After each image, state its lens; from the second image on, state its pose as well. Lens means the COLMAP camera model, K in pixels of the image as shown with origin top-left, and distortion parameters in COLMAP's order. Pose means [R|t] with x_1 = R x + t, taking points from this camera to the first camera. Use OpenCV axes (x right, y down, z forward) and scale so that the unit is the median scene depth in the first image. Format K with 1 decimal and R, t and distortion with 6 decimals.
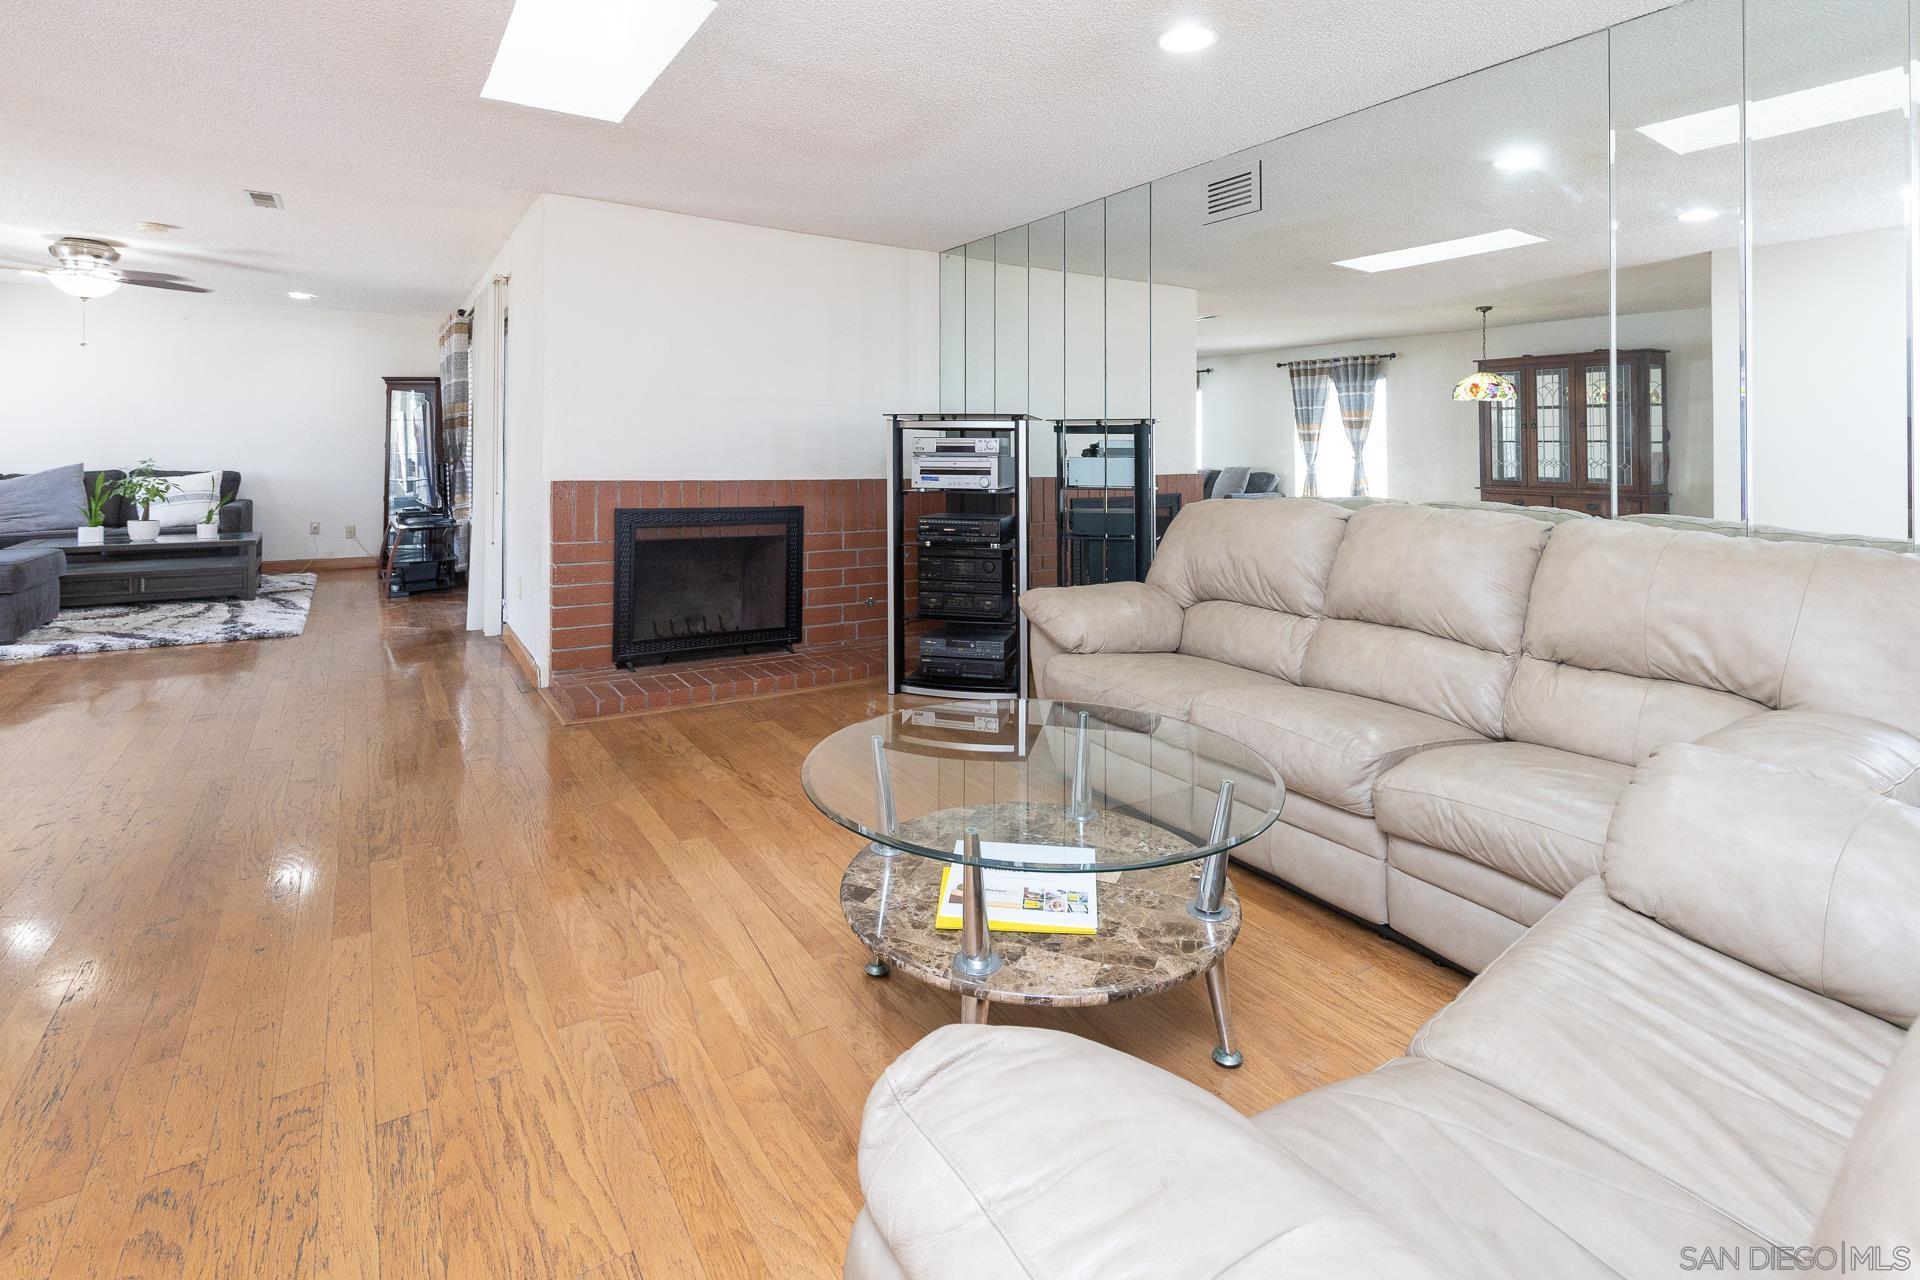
lens RADIAL K [[923.9, 0, 954.2], [0, 923.9, 465.3], [0, 0, 1]] dist [0.001093, 0.000092]
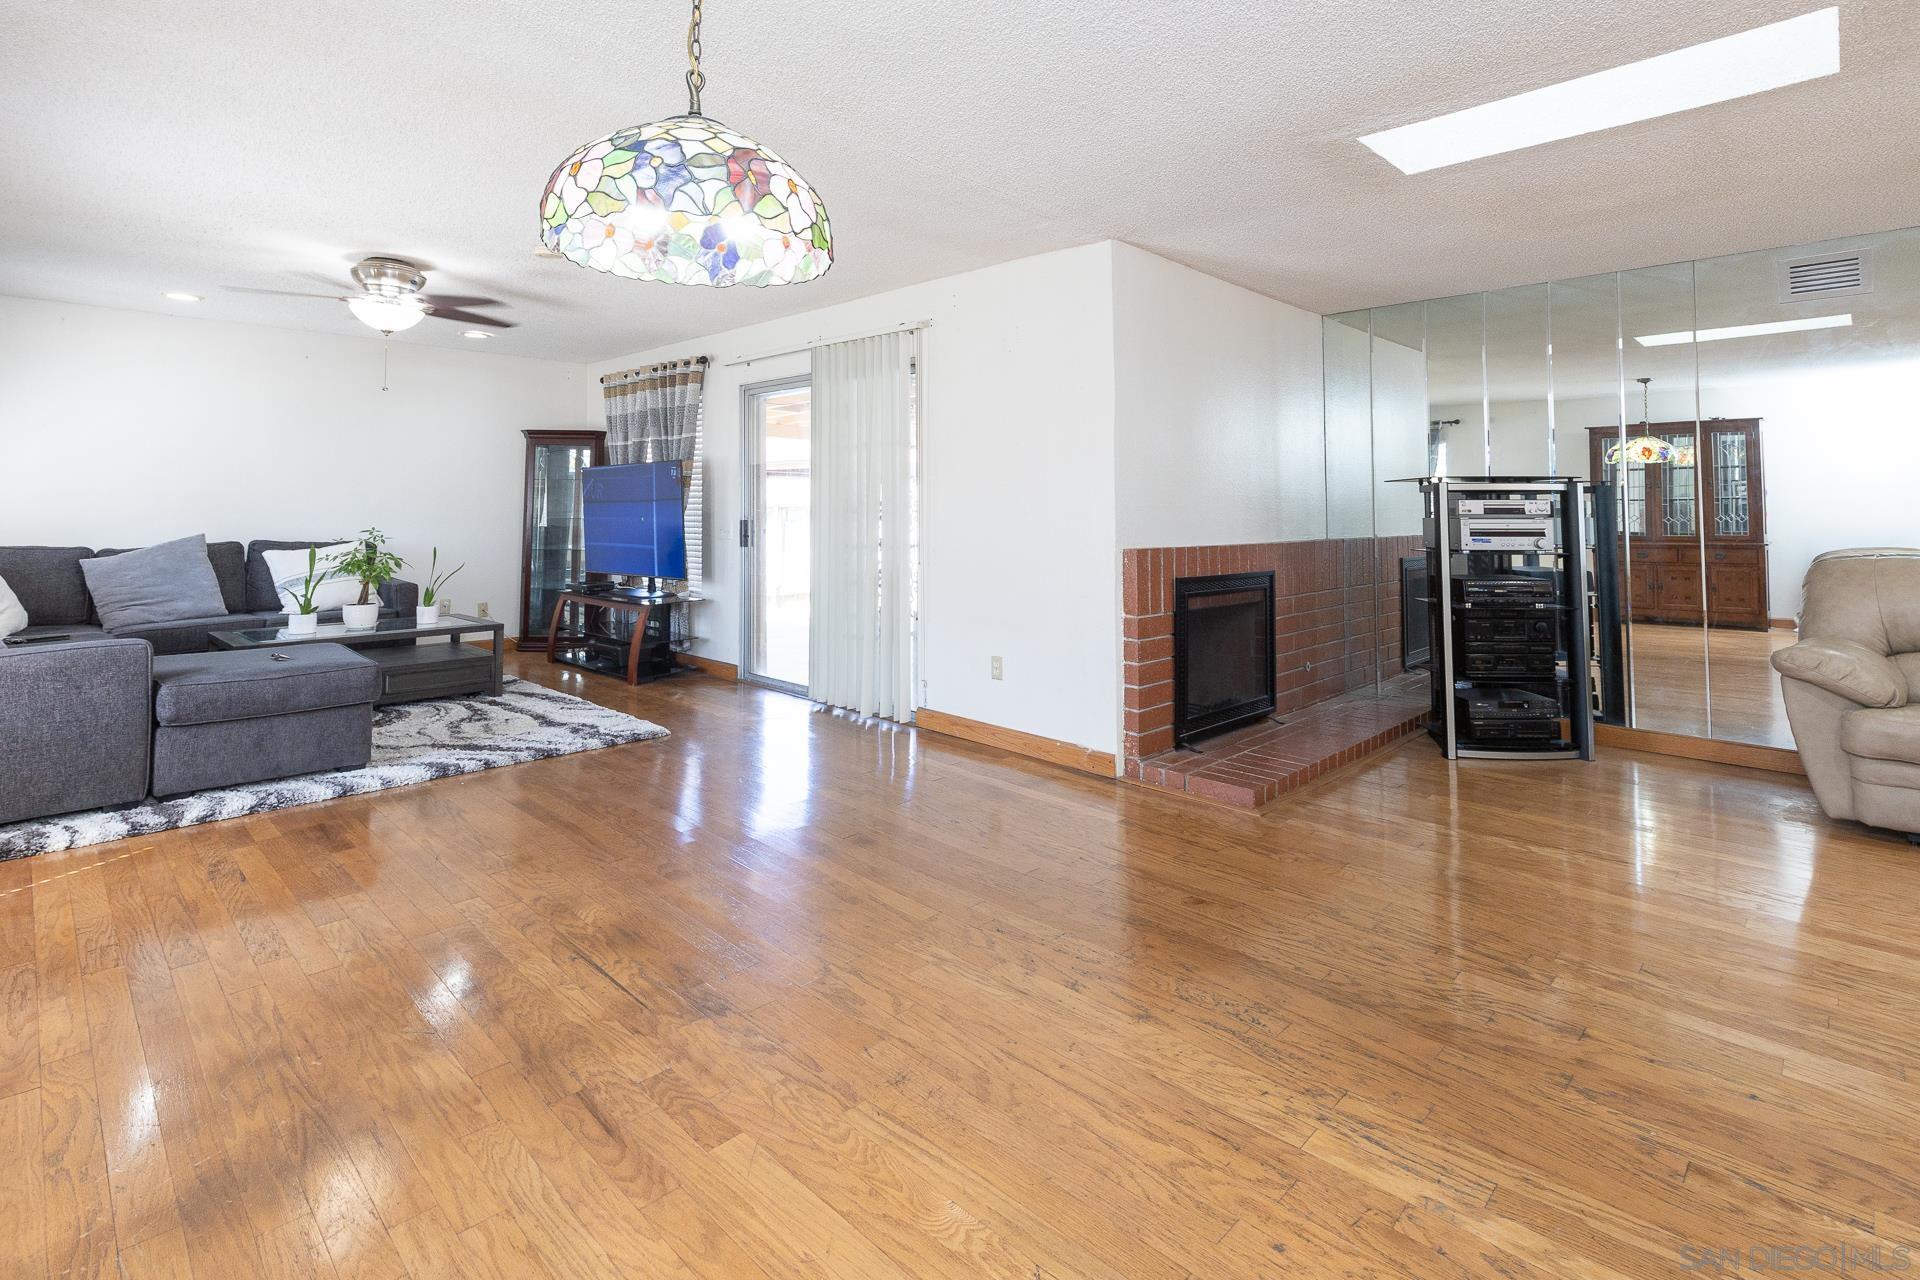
lens RADIAL K [[911.7, 0, 954.9], [0, 911.7, 497.0], [0, 0, 1]] dist [0.001273, -0.000223]
pose [[0.977001, -0.003769, 0.213200, -0.627129], [0.009604, 0.999607, -0.026339, -0.009635], [-0.213017, 0.027781, 0.976653, 0.118228]]
